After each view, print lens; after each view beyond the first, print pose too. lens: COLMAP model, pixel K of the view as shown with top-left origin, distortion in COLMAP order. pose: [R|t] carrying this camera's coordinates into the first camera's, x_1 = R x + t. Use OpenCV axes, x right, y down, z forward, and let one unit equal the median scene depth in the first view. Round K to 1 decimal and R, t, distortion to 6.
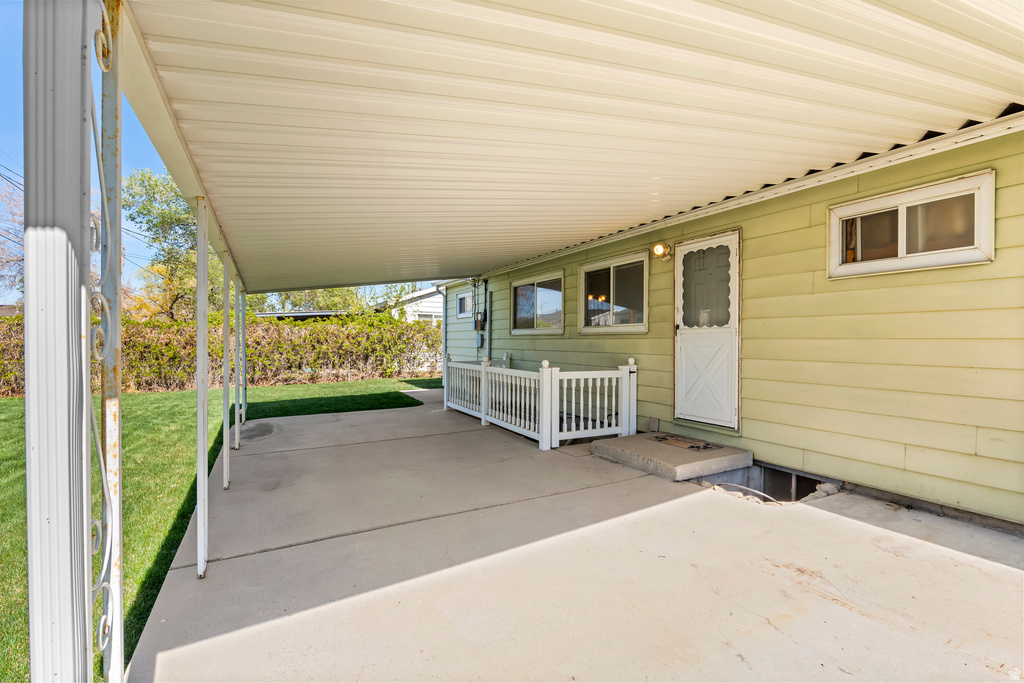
lens RADIAL K [[474.2, 0, 510.4], [0, 474.2, 342.1], [0, 0, 1]] dist [-0.025296, 0.006464]
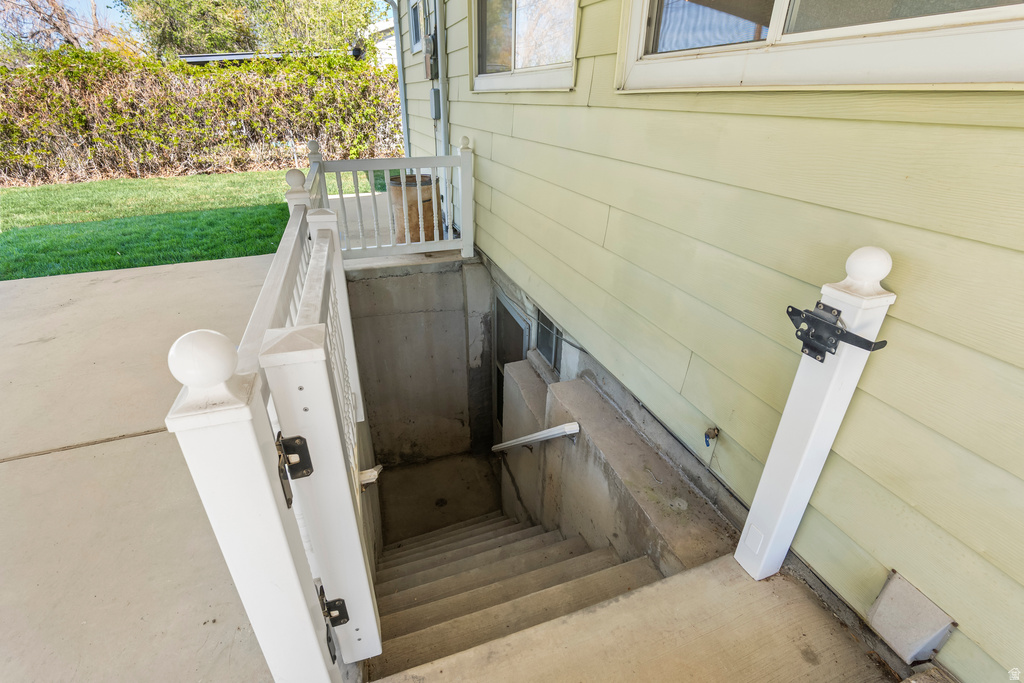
lens RADIAL K [[474.2, 0, 513.4], [0, 474.2, 342.7], [0, 0, 1]] dist [-0.025296, 0.006464]
pose [[0.991472, 0.066188, -0.112258, 0.065296], [-0.007574, 0.889229, 0.457399, -0.005118], [0.130098, -0.452648, 0.882147, 0.356540]]
